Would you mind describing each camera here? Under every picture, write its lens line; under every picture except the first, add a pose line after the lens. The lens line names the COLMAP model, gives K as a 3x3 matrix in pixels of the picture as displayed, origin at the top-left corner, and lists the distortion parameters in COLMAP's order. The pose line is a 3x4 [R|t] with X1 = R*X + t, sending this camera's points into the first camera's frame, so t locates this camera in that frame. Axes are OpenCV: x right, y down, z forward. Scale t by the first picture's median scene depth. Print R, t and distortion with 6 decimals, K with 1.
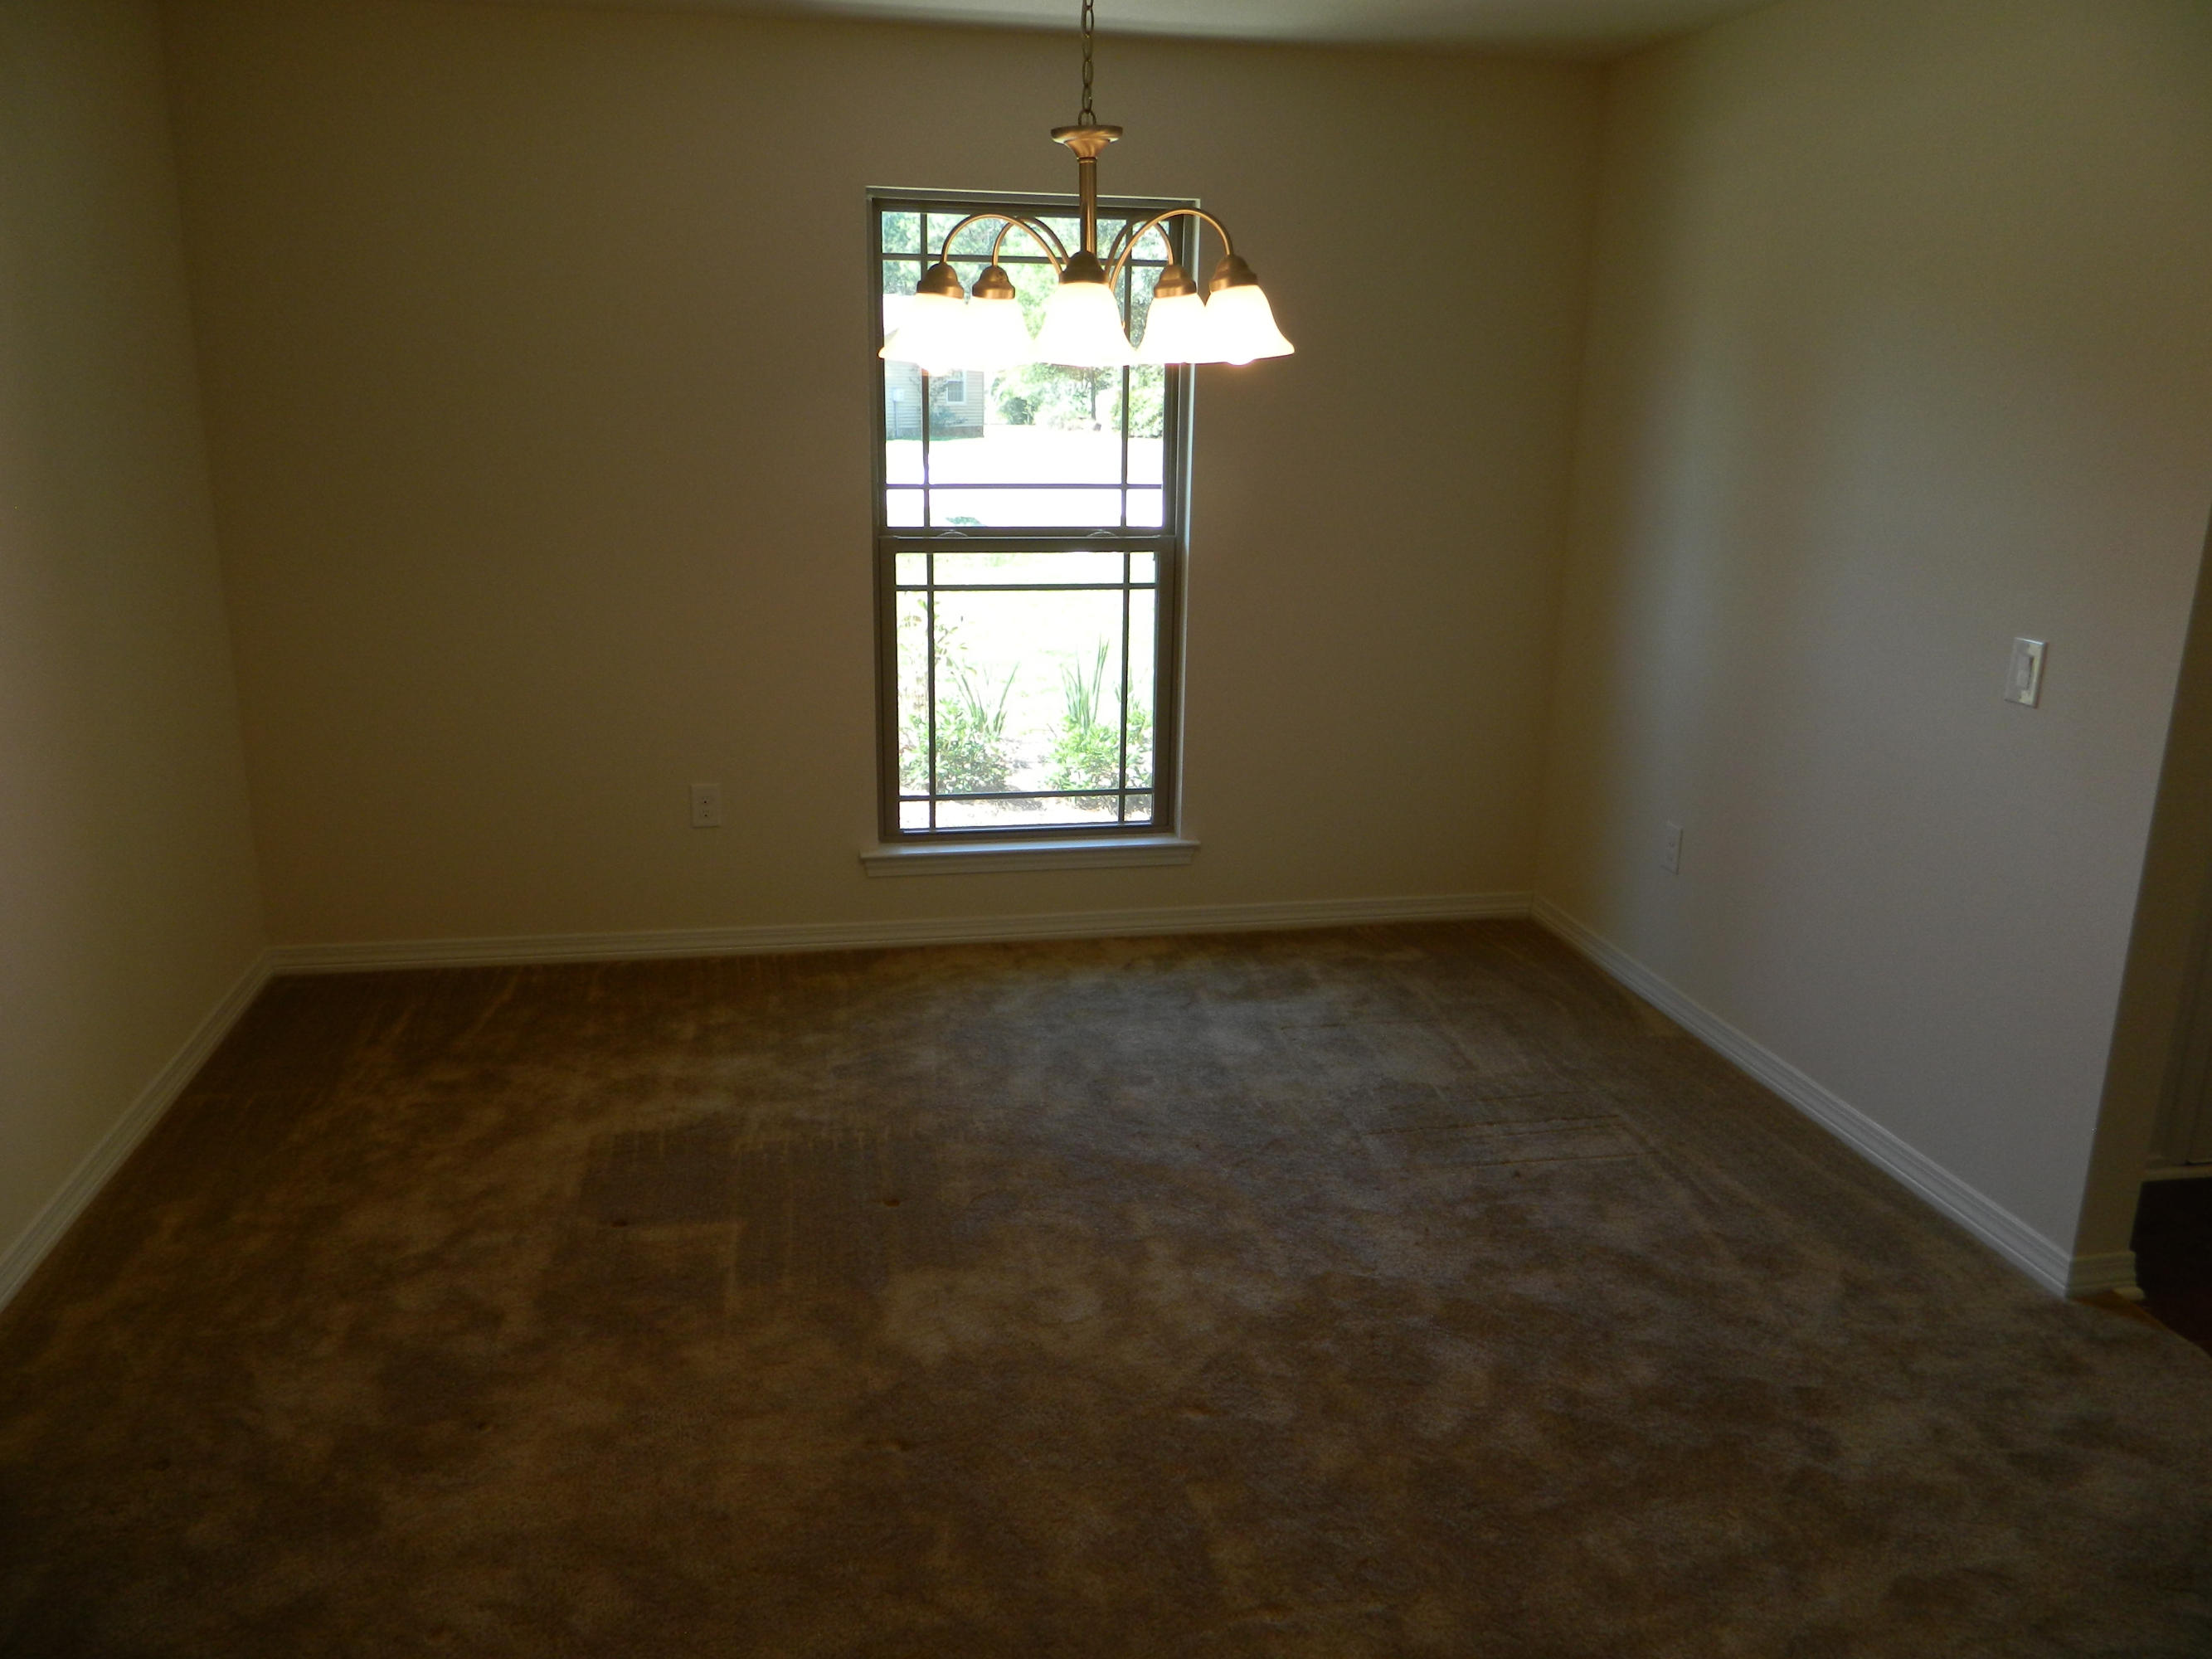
lens RADIAL K [[1677.0, 0, 1106.1], [0, 1677.0, 822.4], [0, 0, 1]] dist [0.025766, -0.006583]
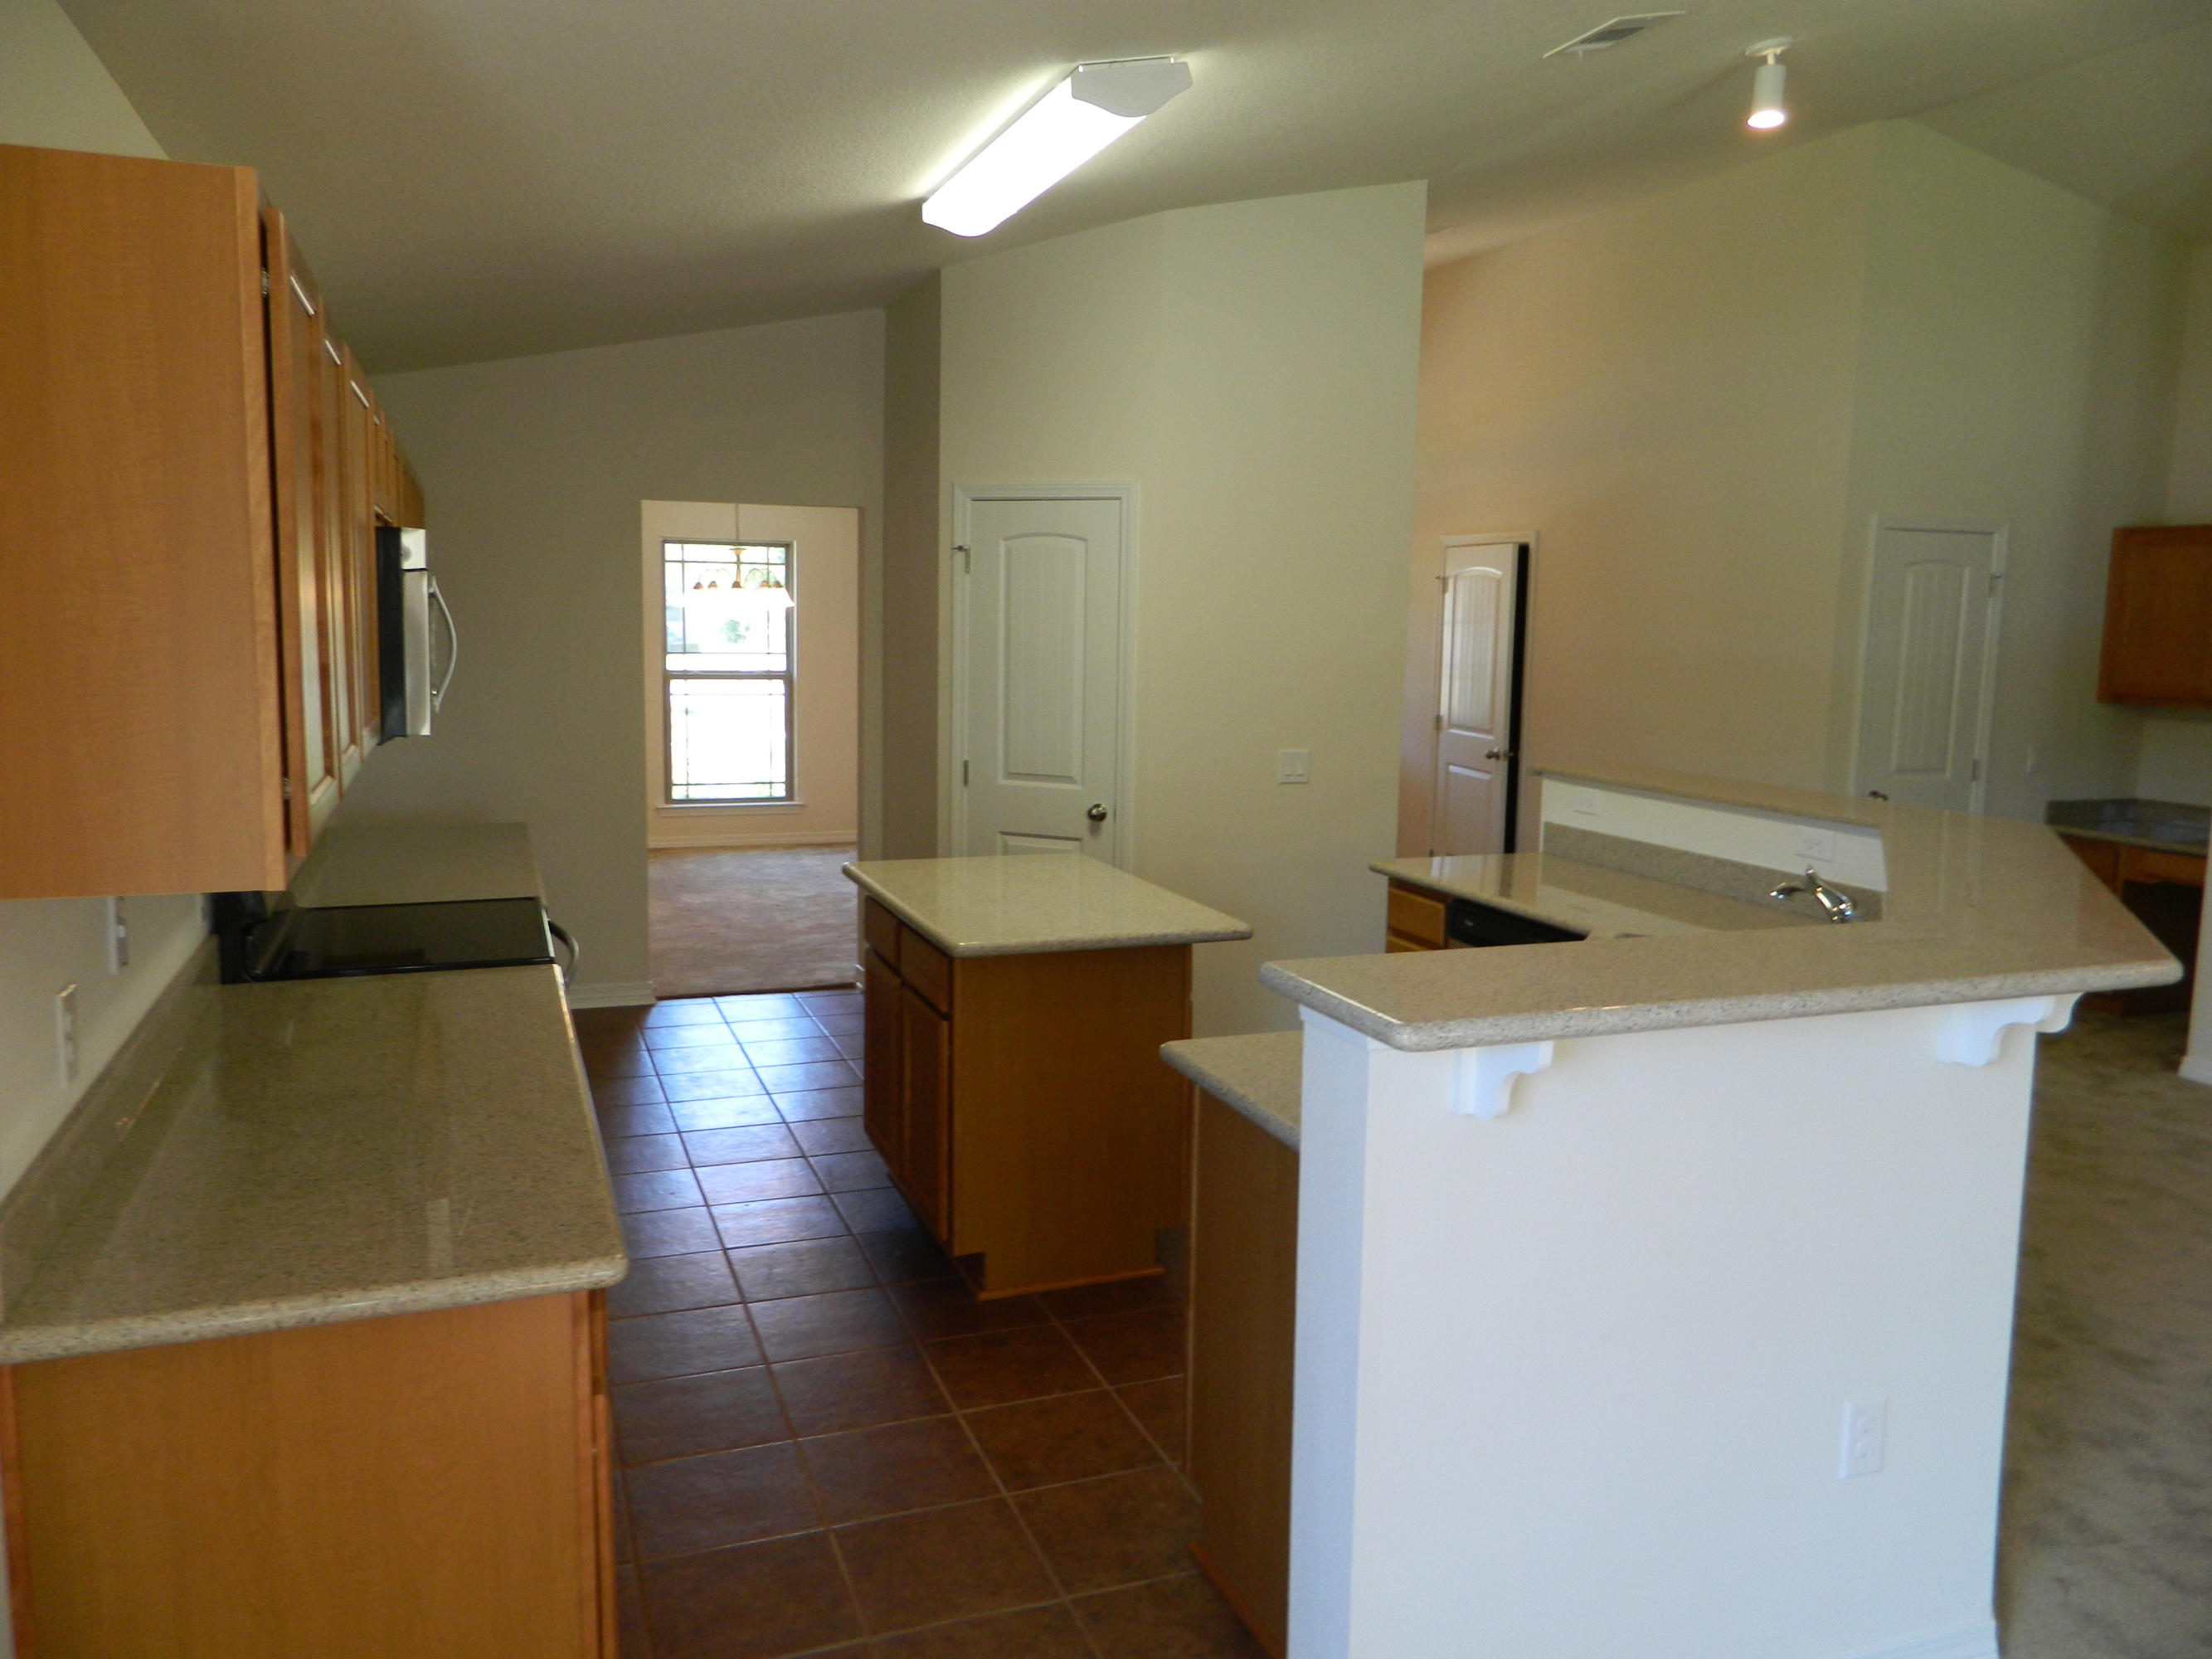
lens RADIAL K [[1677.0, 0, 1087.0], [0, 1677.0, 825.9], [0, 0, 1]] dist [0.025766, -0.006583]
pose [[0.987977, -0.017677, 0.153587, 0.085757], [0.036795, 0.991781, -0.122545, 0.349291], [-0.150158, 0.126722, 0.980507, -1.367133]]
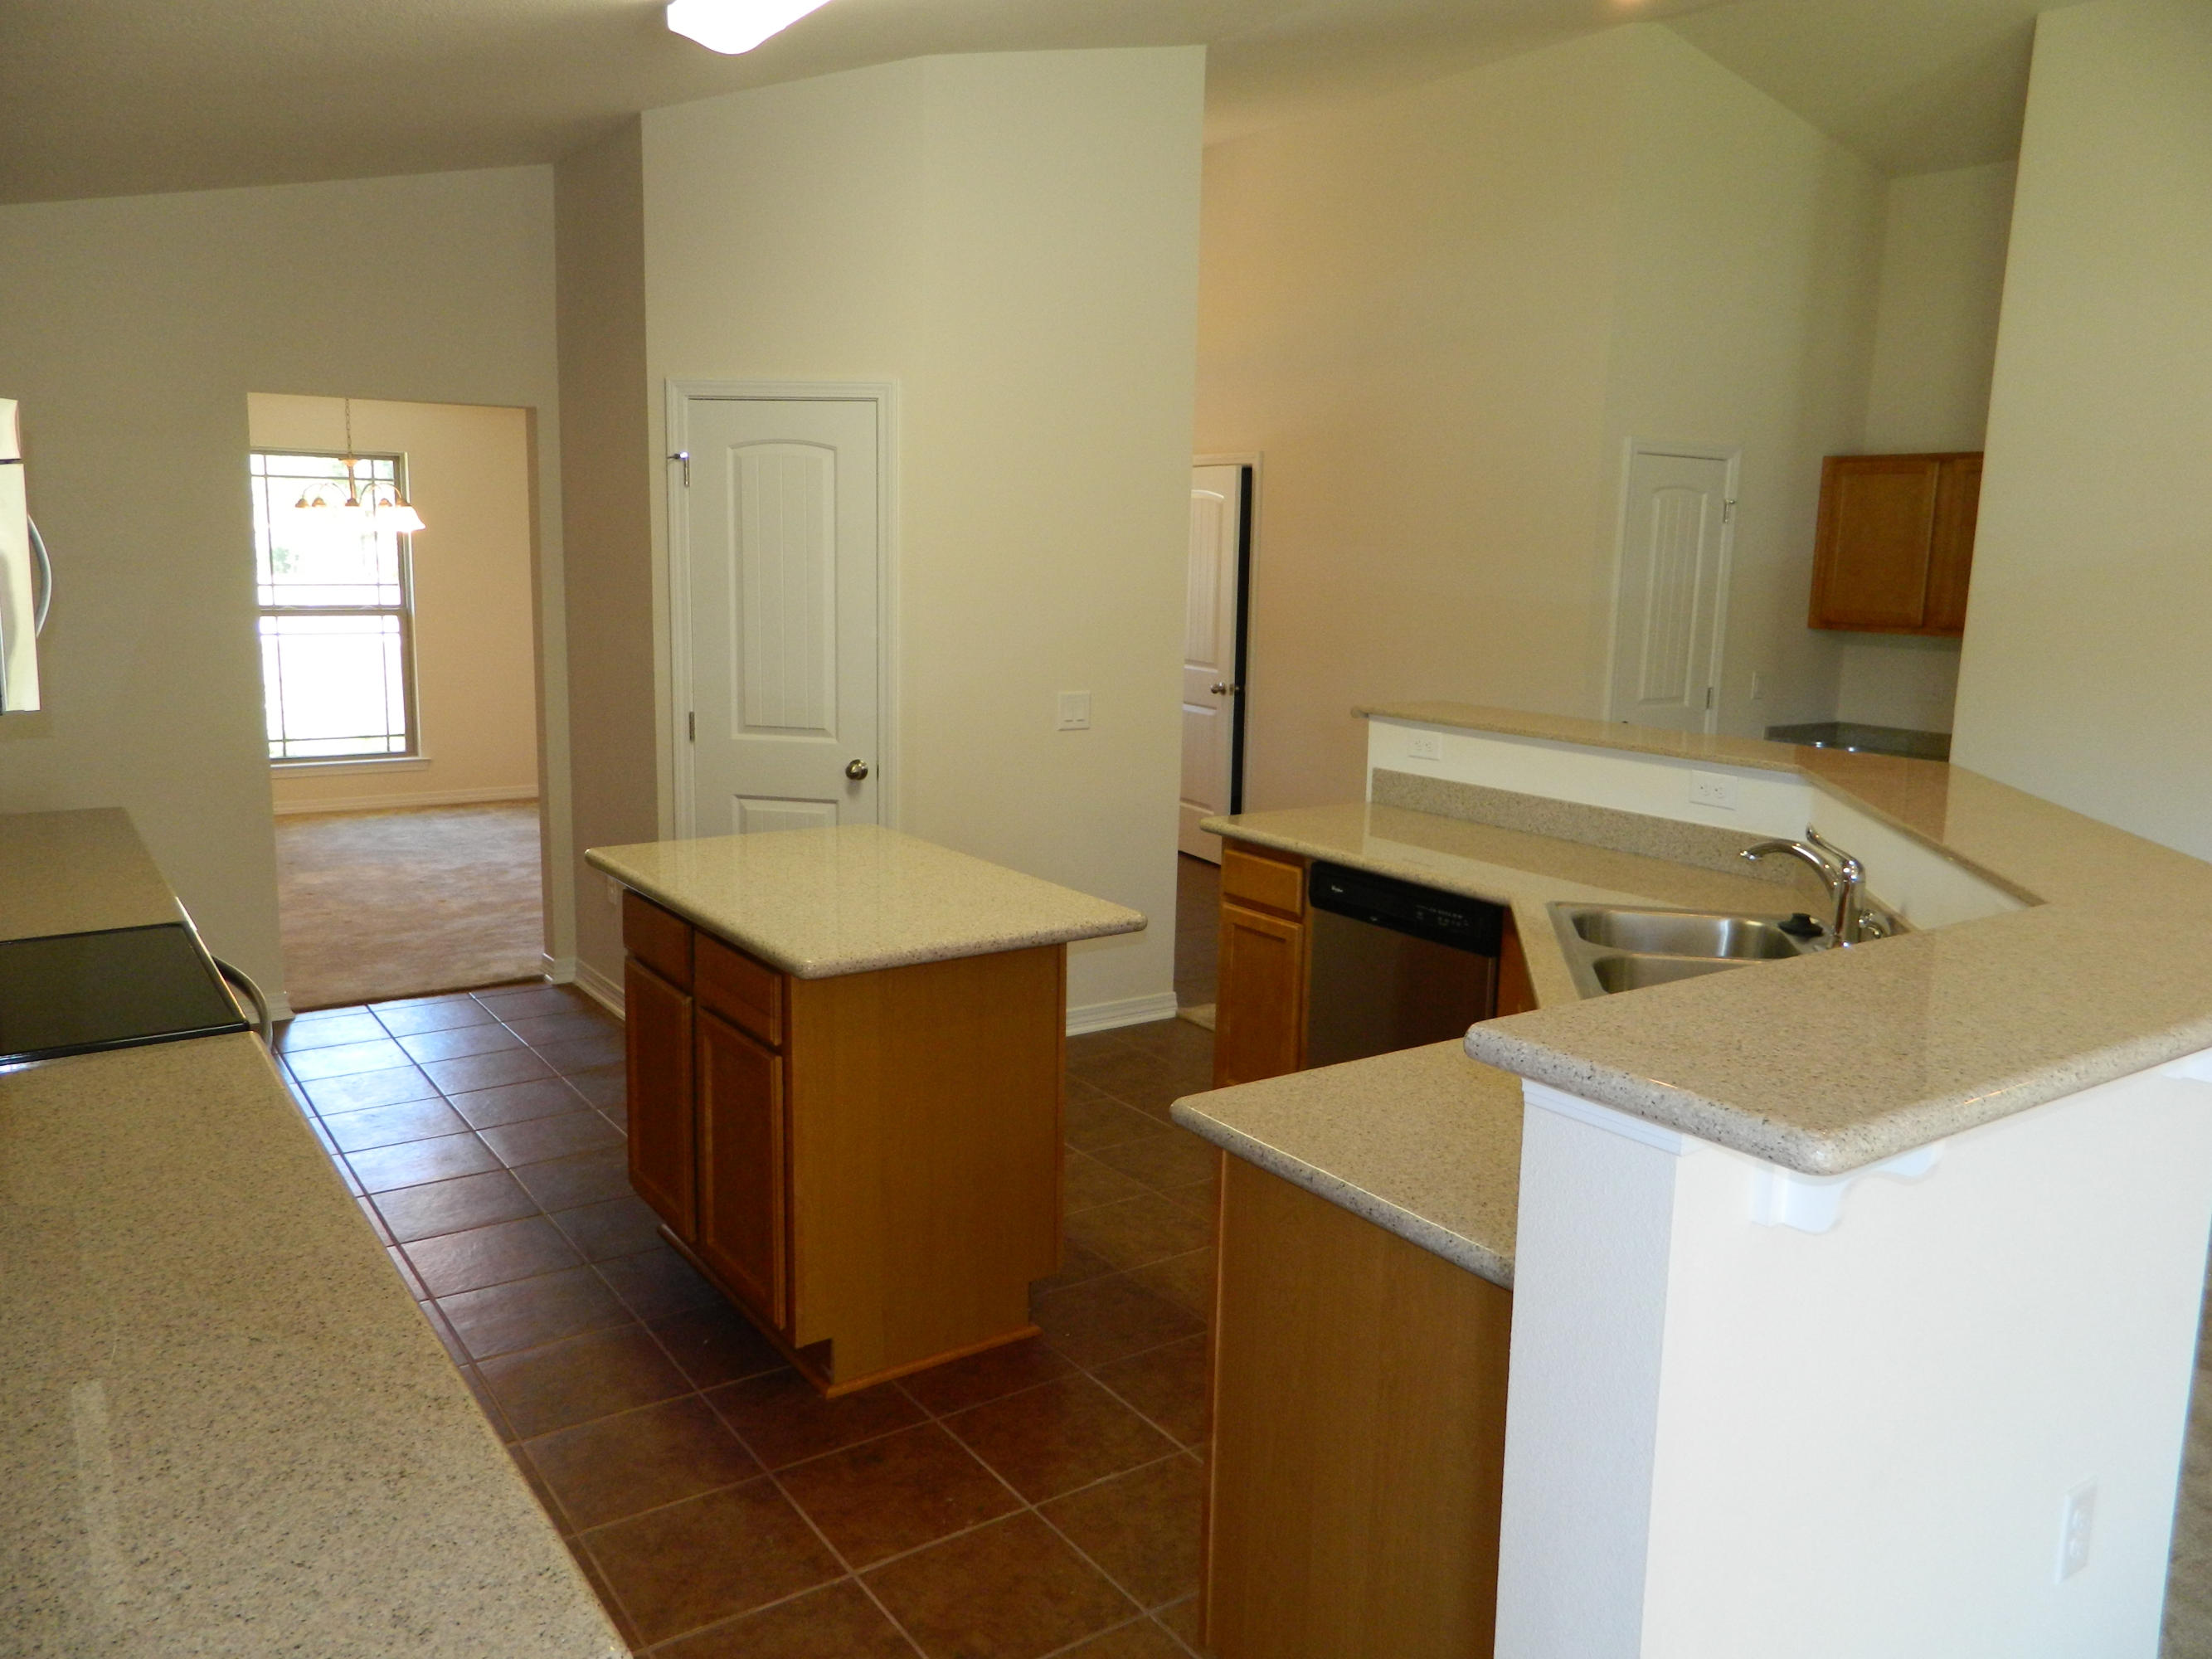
lens RADIAL K [[1677.0, 0, 1098.6], [0, 1677.0, 824.7], [0, 0, 1]] dist [0.025766, -0.006583]
pose [[0.921350, -0.060959, 0.383925, 0.012756], [0.093414, 0.993408, -0.066444, 0.306805], [-0.377344, 0.097082, 0.920970, -1.187224]]
